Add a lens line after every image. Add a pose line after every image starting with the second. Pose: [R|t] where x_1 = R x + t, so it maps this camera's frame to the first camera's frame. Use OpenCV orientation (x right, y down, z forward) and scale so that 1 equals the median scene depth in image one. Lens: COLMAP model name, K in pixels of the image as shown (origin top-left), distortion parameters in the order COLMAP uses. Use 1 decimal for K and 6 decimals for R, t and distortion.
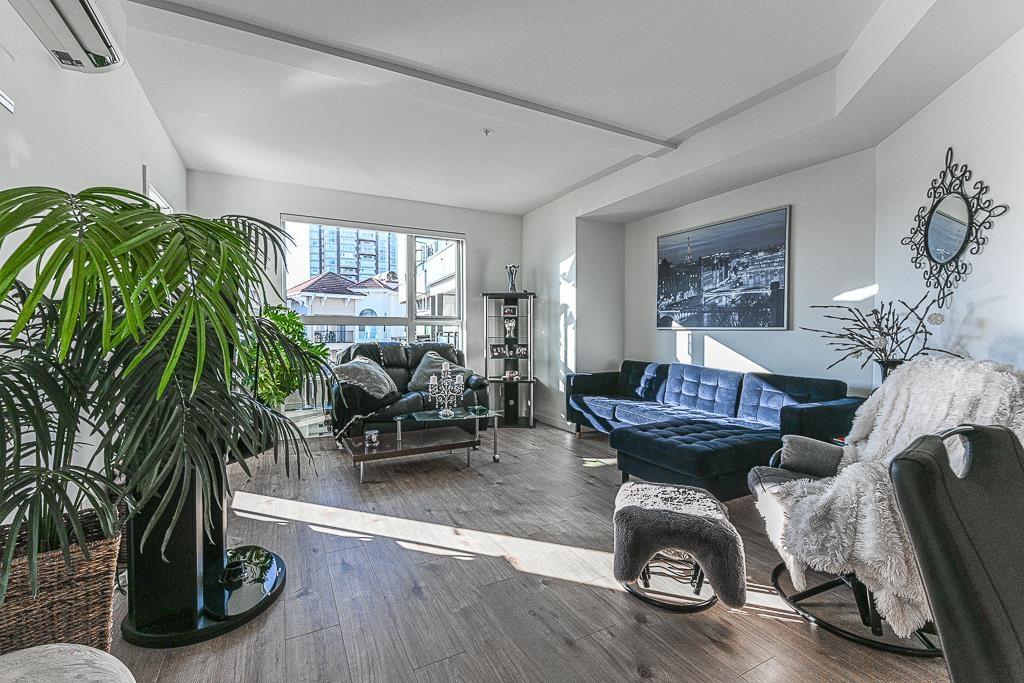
lens RADIAL K [[433.7, 0, 496.5], [0, 433.7, 340.7], [0, 0, 1]] dist [0.004530, -0.008255]
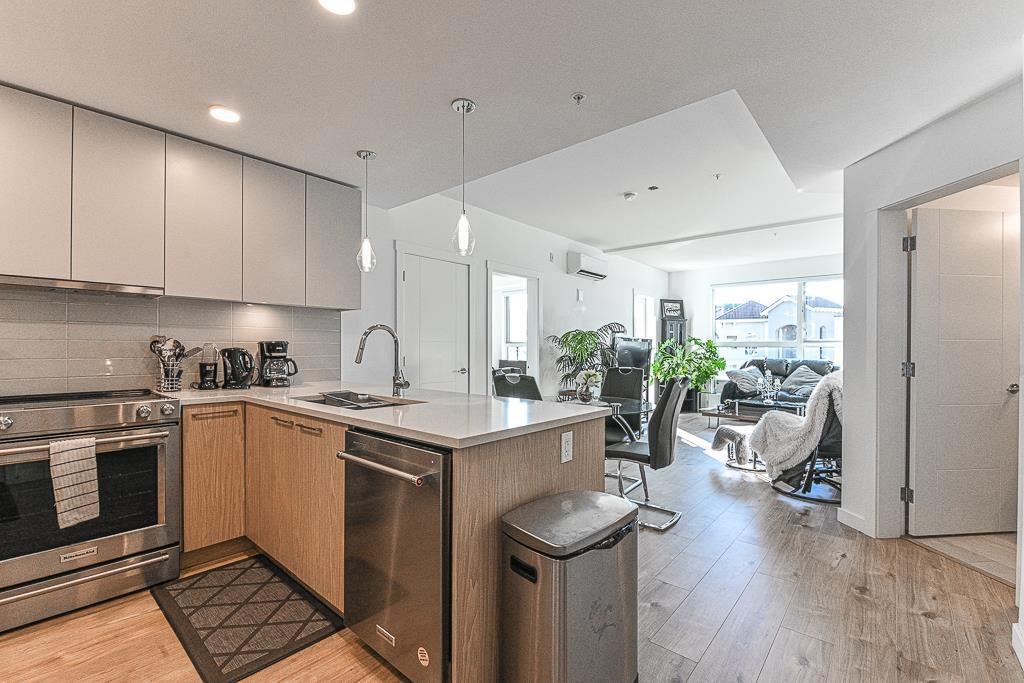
lens RADIAL K [[433.7, 0, 518.1], [0, 433.7, 346.9], [0, 0, 1]] dist [0.004530, -0.008255]
pose [[0.378008, -0.001098, -0.925802, 0.976355], [-0.023025, 0.999679, -0.010587, -0.000909], [0.925516, 0.025319, 0.377861, -0.465950]]
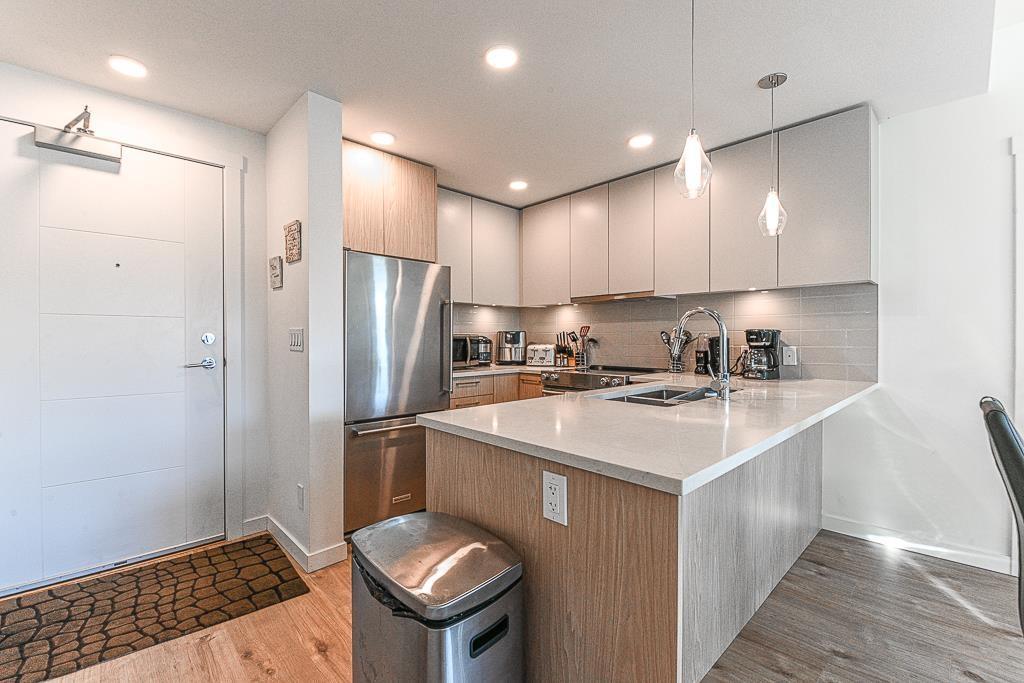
lens RADIAL K [[433.7, 0, 511.6], [0, 433.7, 343.7], [0, 0, 1]] dist [0.004530, -0.008255]
pose [[-0.957682, 0.007286, -0.287738, 0.698731], [-0.002730, 0.999405, 0.034393, -0.009017], [0.287817, 0.033723, -0.957092, -0.021934]]
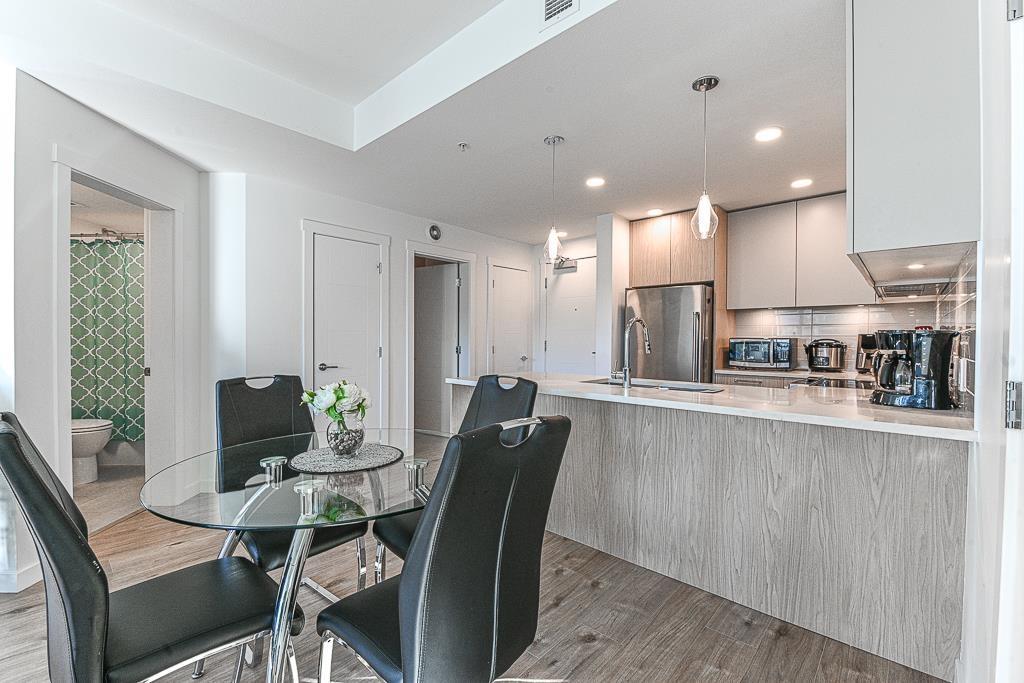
lens RADIAL K [[433.7, 0, 512.8], [0, 433.7, 345.7], [0, 0, 1]] dist [0.004530, -0.008255]
pose [[-0.356041, -0.016073, 0.934332, -0.150559], [0.013903, 0.999650, 0.022494, -0.008704], [-0.934367, 0.020999, -0.355693, -0.032847]]
